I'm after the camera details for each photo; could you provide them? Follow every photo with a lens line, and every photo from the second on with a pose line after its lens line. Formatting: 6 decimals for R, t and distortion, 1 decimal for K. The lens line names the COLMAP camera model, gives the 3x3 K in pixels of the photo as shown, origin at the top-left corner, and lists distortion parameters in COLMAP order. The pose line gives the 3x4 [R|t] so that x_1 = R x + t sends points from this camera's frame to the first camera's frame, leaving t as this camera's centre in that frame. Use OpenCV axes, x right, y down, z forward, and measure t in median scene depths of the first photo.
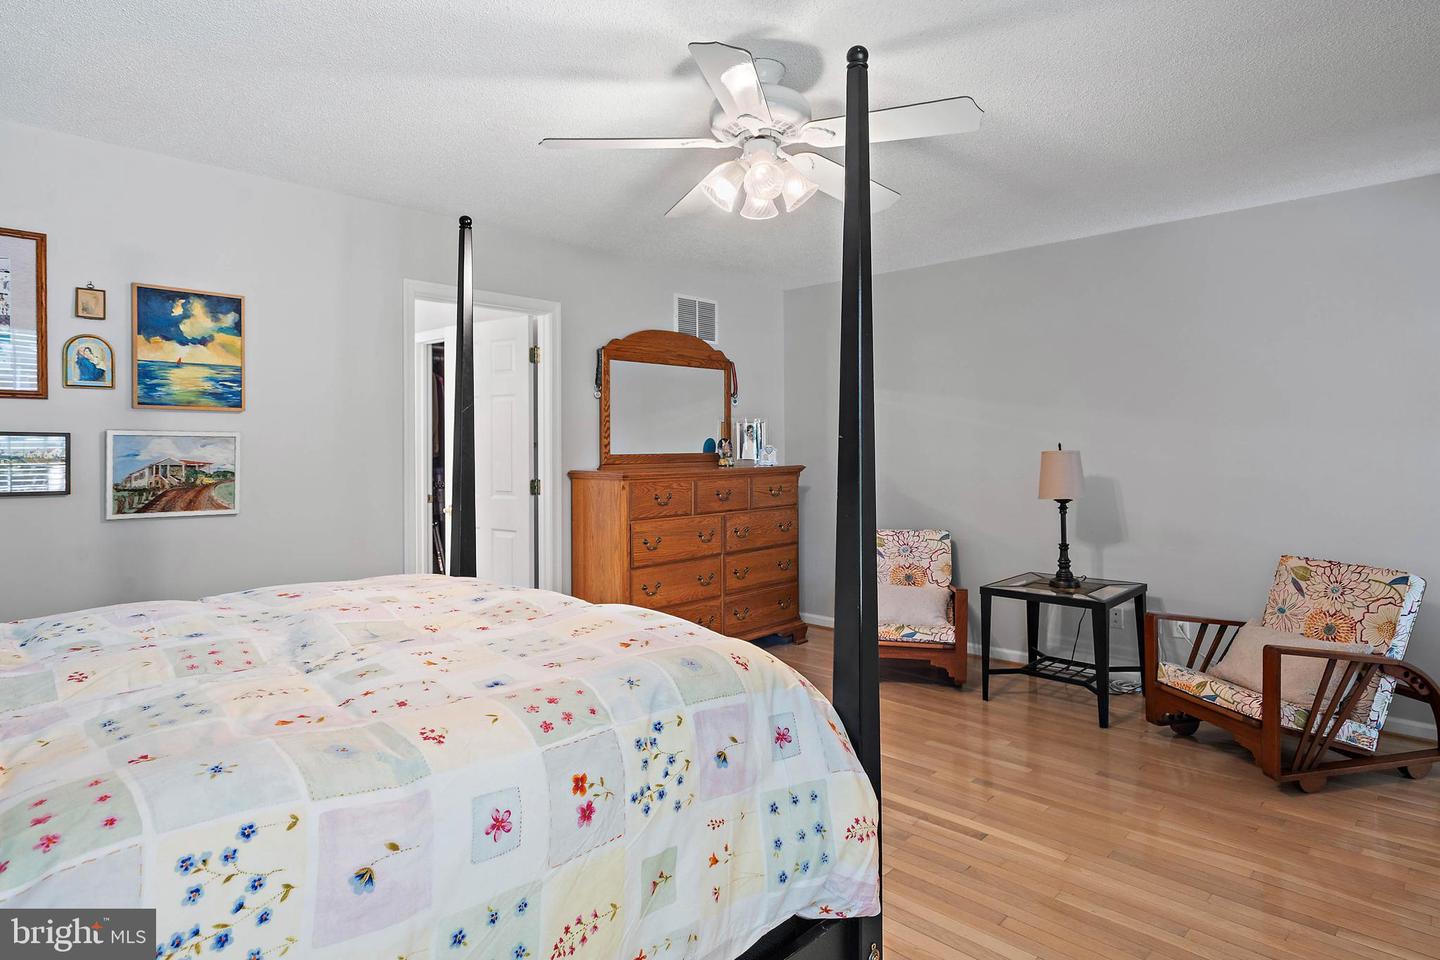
lens RADIAL K [[787.5, 0, 714.8], [0, 787.5, 467.2], [0, 0, 1]] dist [0.005791, 0.002483]
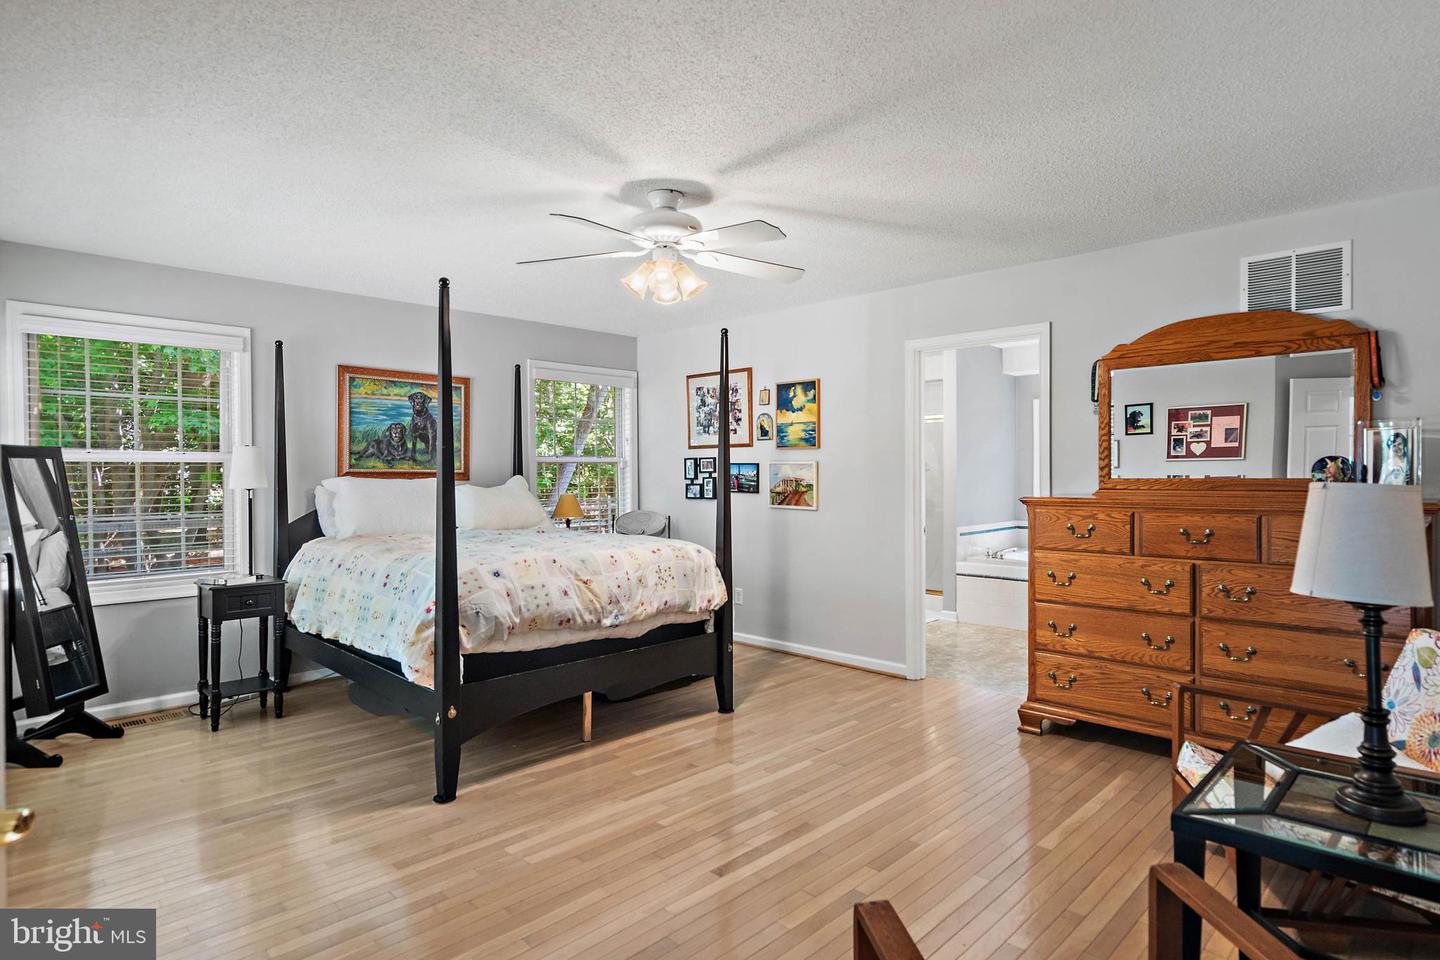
lens RADIAL K [[787.5, 0, 715.2], [0, 787.5, 475.0], [0, 0, 1]] dist [0.005791, 0.002483]
pose [[0.000453, 0.014023, -0.999902, 1.075286], [-0.016733, 0.999762, 0.014013, -0.035125], [0.999860, 0.016725, 0.000688, 0.802698]]
